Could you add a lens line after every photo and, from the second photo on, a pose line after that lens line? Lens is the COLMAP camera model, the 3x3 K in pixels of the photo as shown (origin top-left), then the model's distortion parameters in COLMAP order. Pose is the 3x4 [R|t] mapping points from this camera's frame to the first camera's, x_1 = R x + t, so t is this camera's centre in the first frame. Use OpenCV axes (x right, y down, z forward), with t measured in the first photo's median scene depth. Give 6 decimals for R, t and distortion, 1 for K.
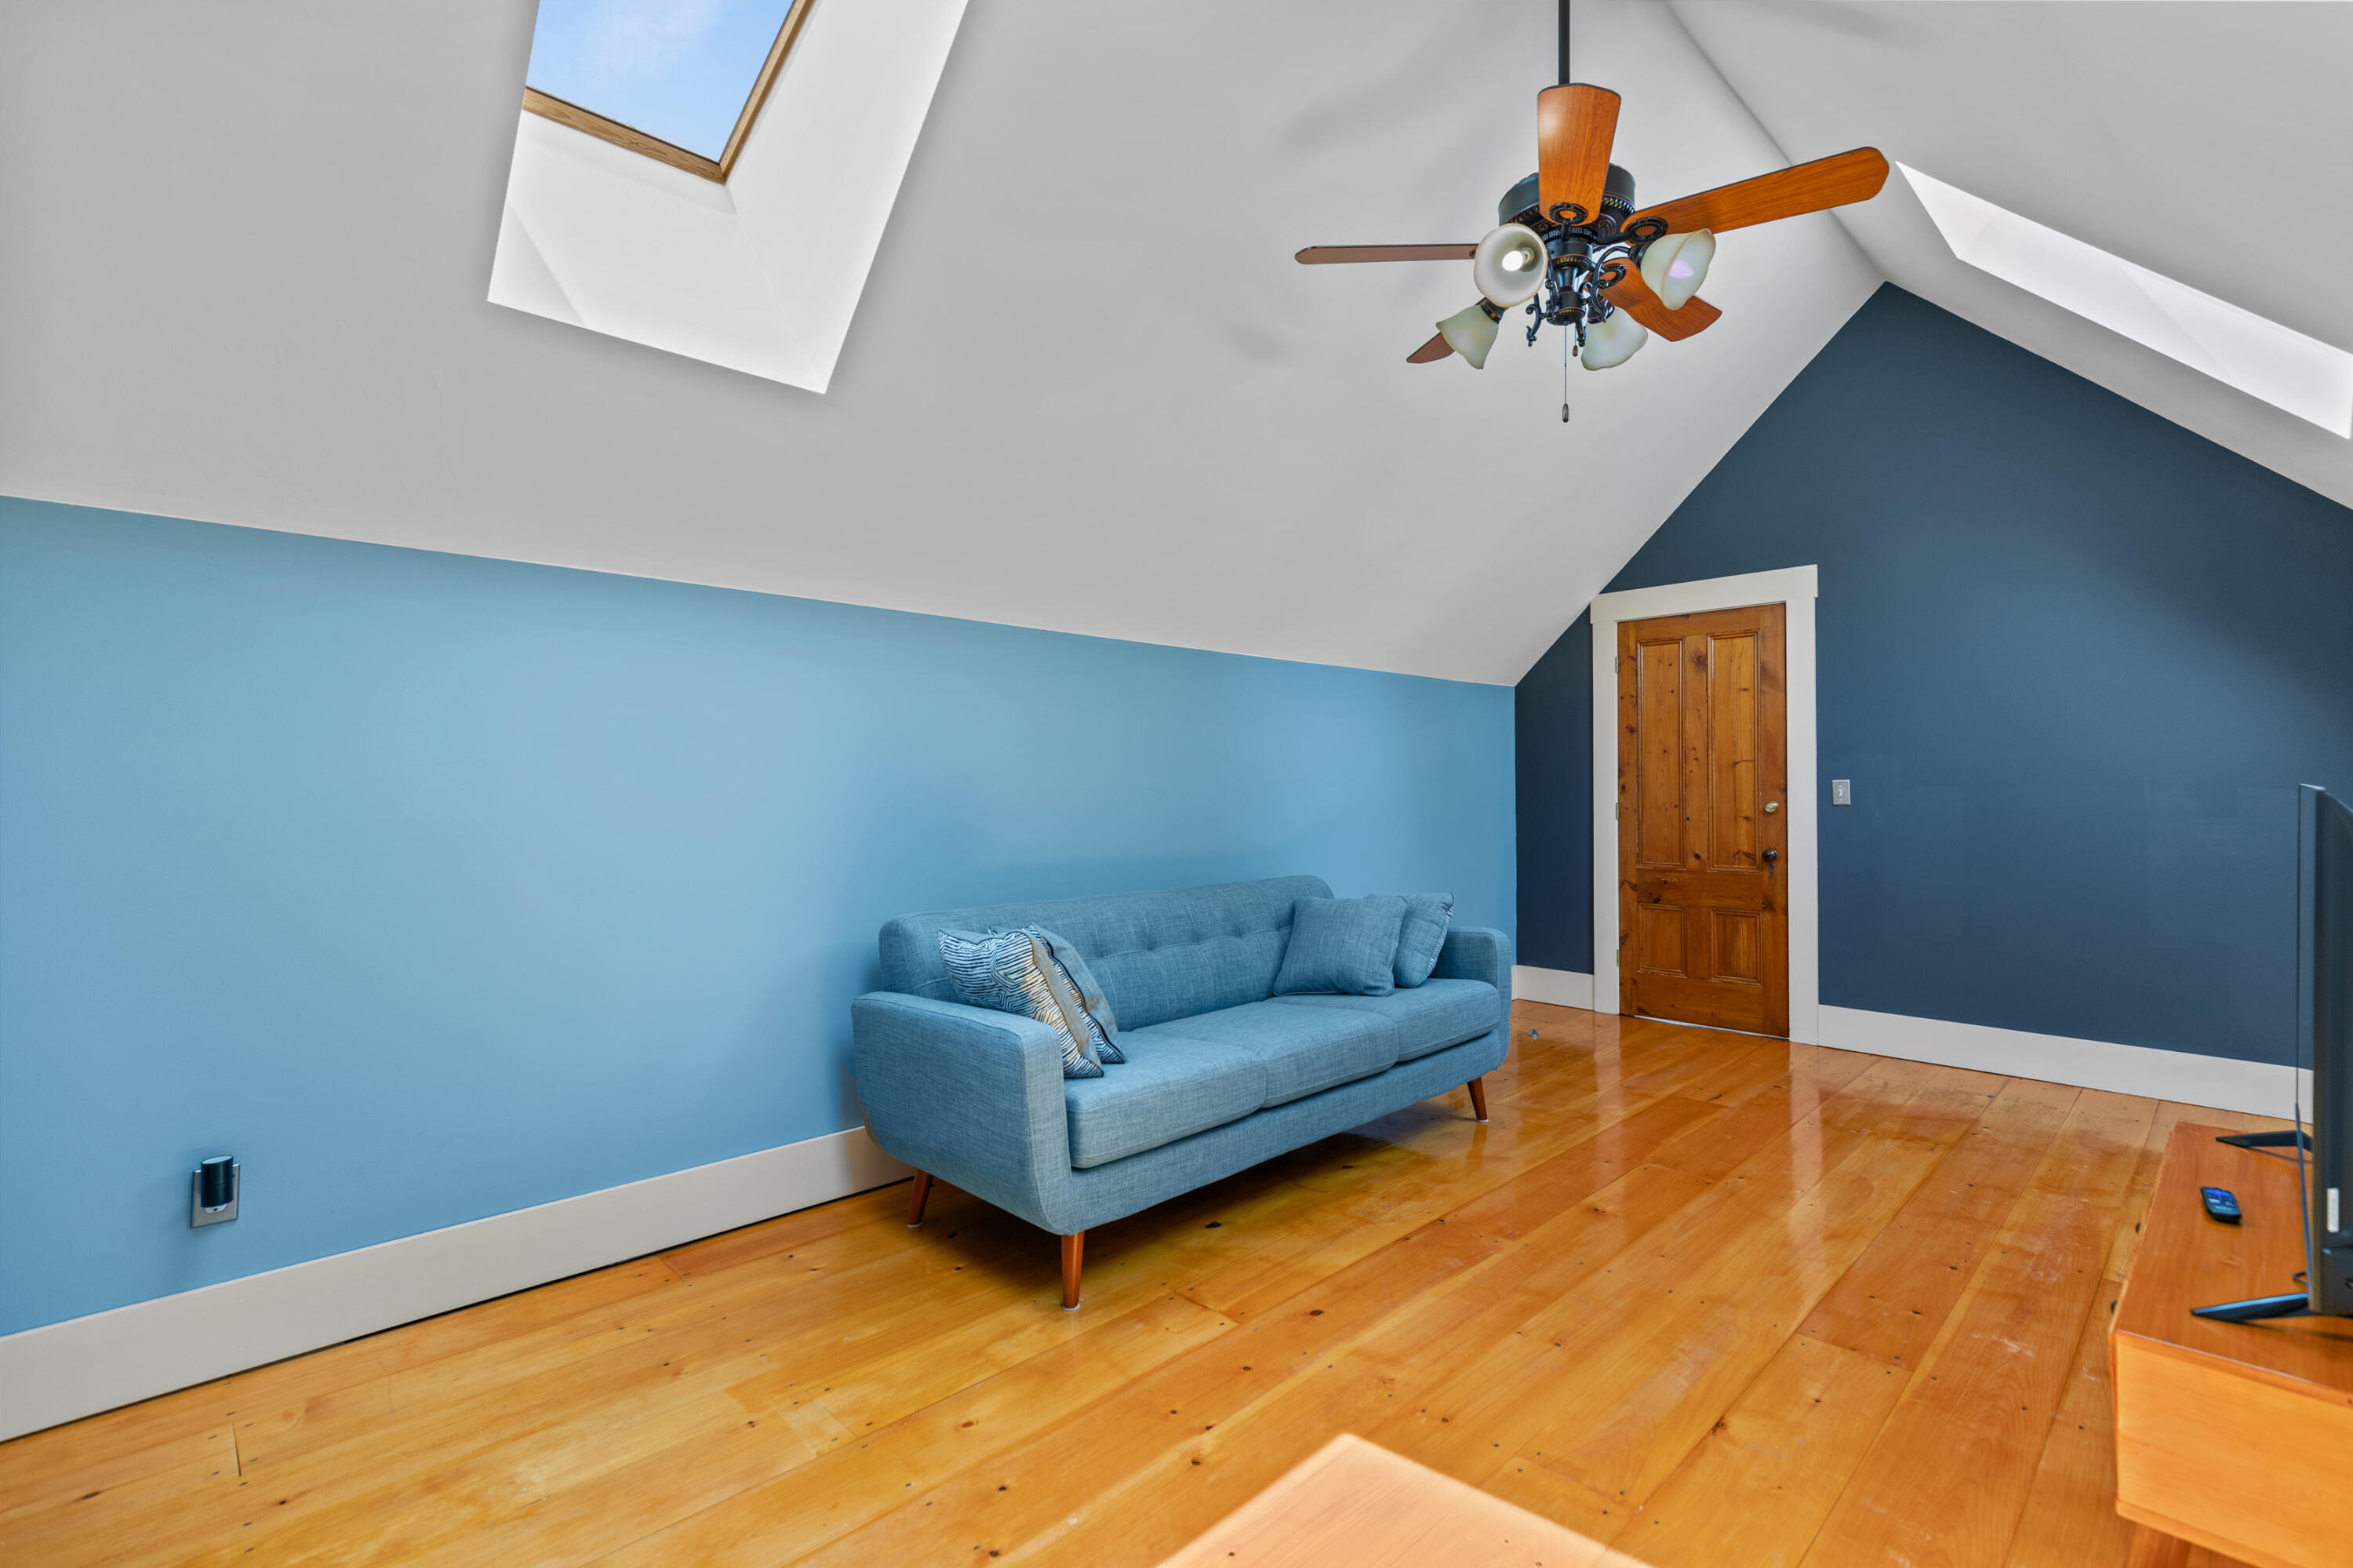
lens RADIAL K [[1070.0, 0, 1193.0], [0, 1070.0, 785.3], [0, 0, 1]] dist [0.015431, -0.001725]
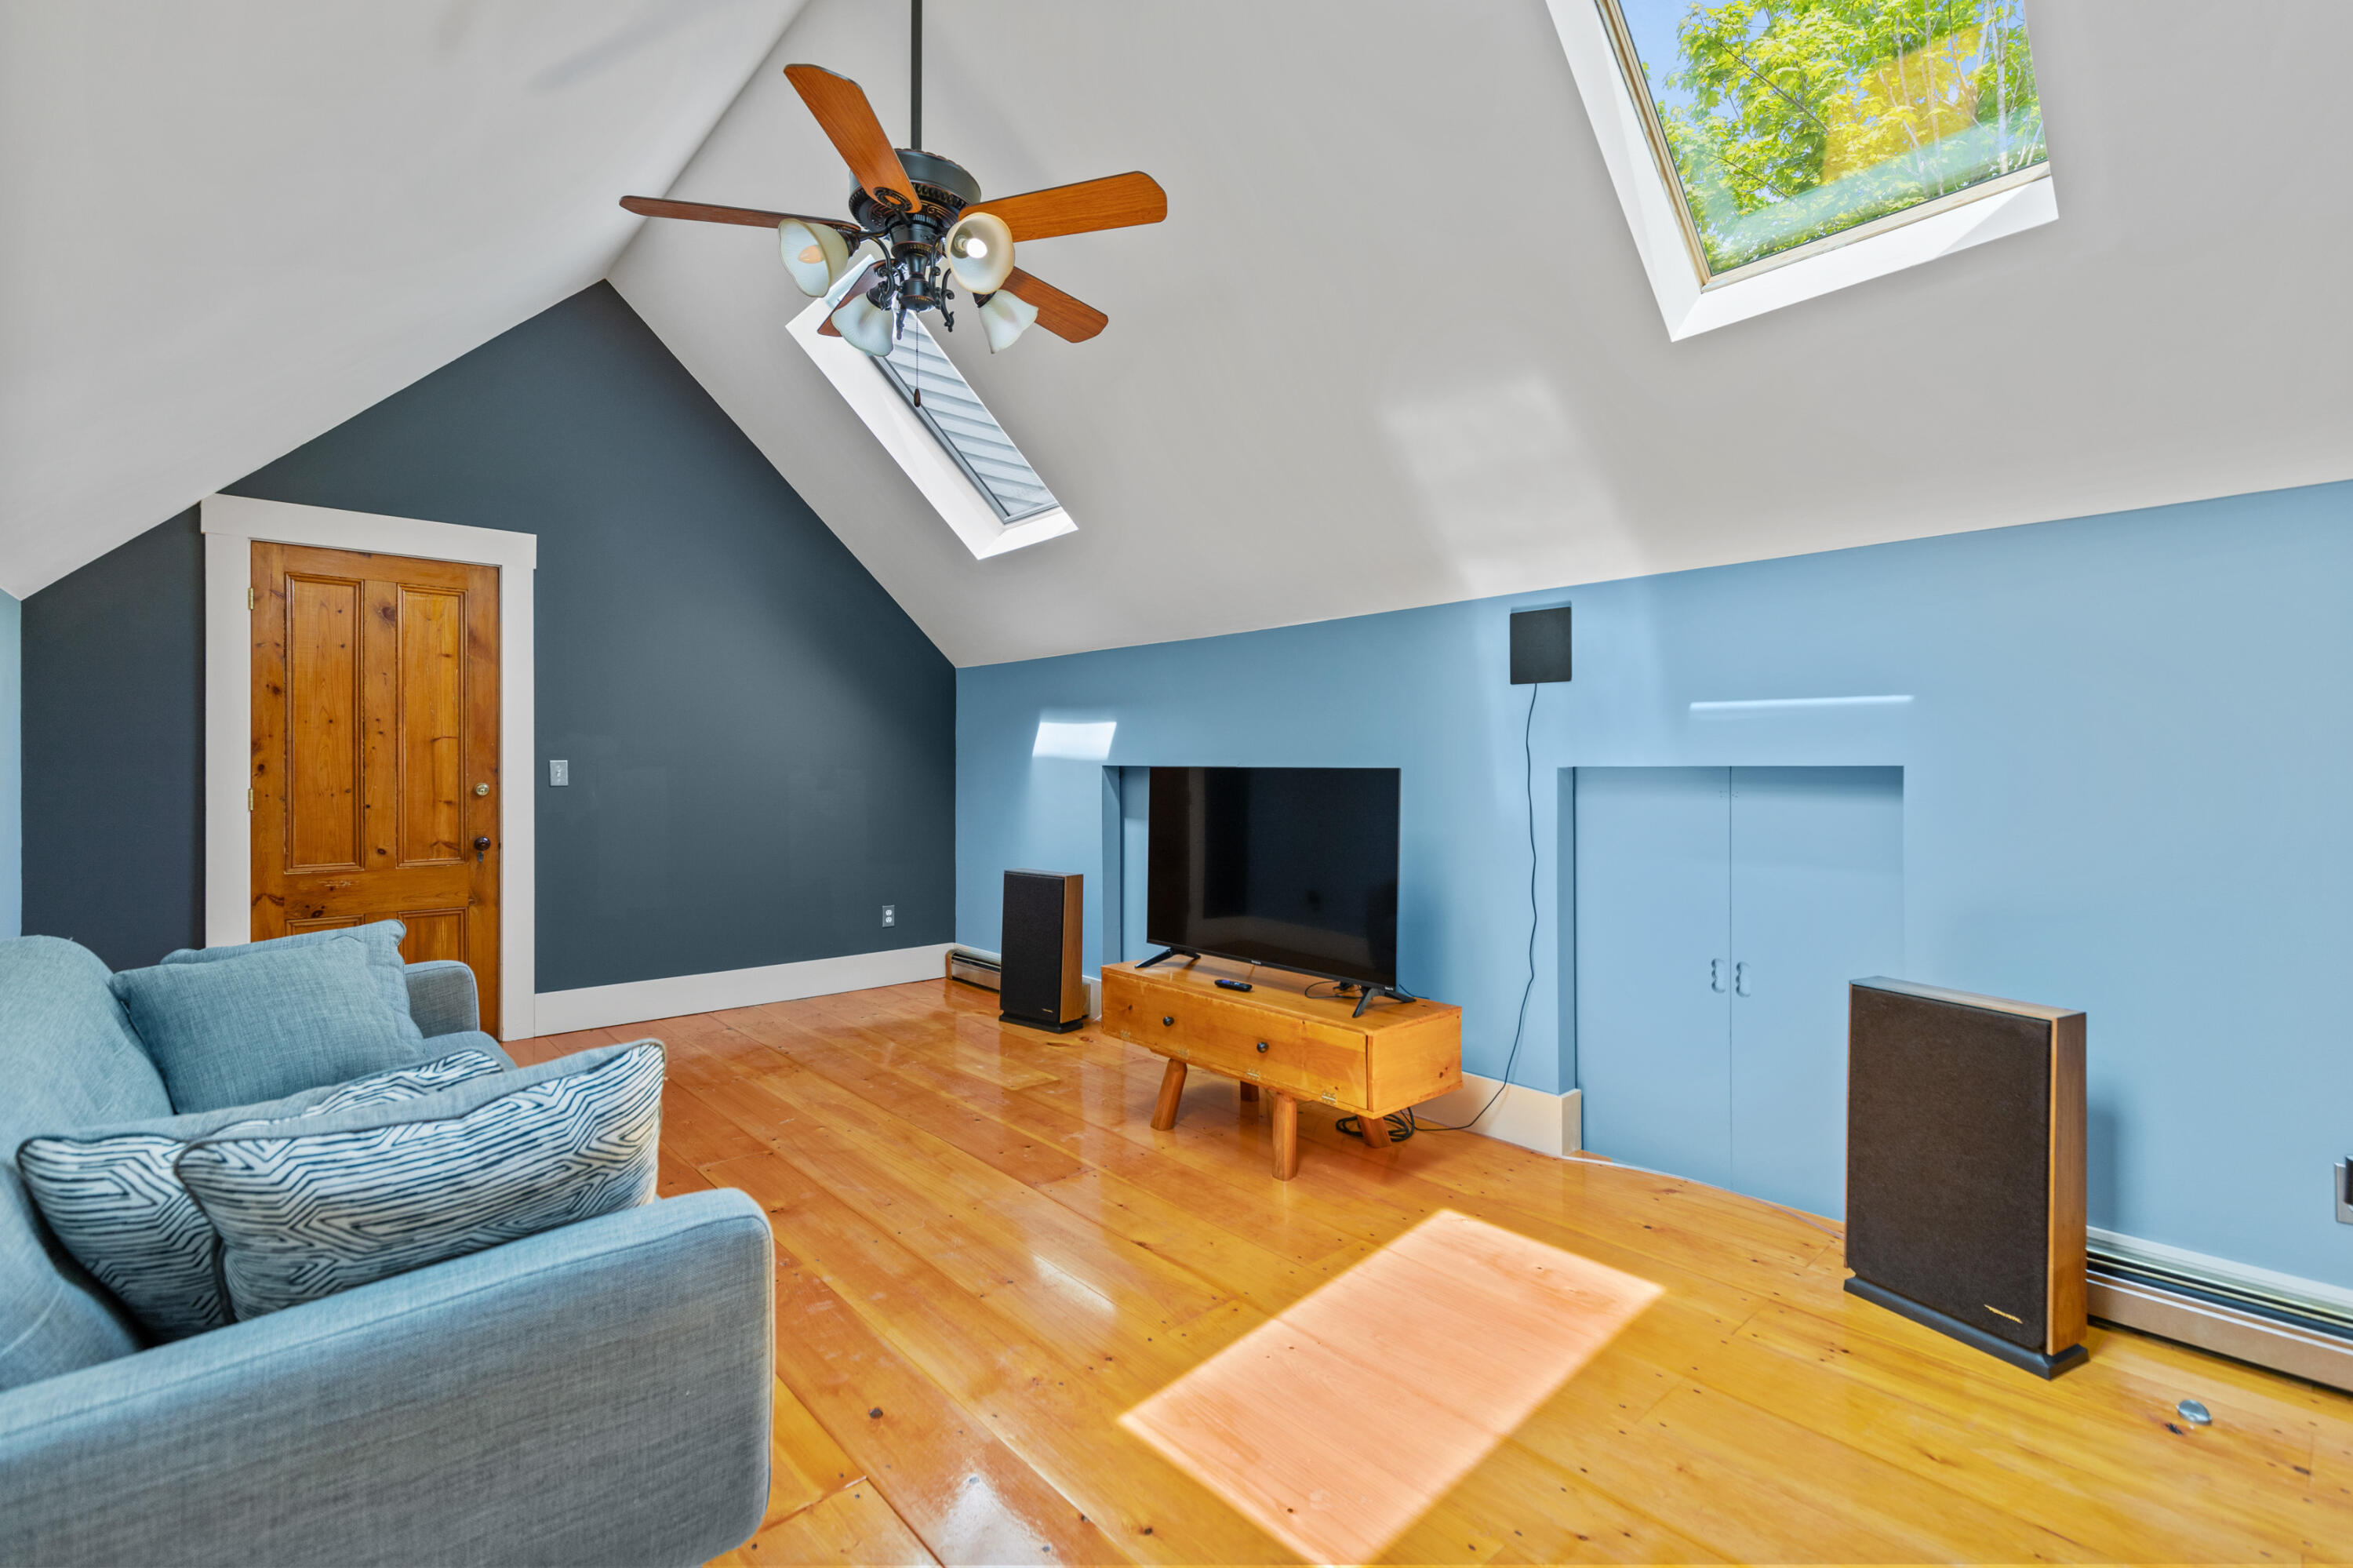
lens RADIAL K [[1070.0, 0, 1193.3], [0, 1070.0, 775.3], [0, 0, 1]] dist [0.015431, -0.001725]
pose [[0.036007, -0.004875, 0.999340, -0.345127], [-0.003382, 0.999982, 0.005000, 0.001704], [-0.999346, -0.003560, 0.035990, 0.367324]]
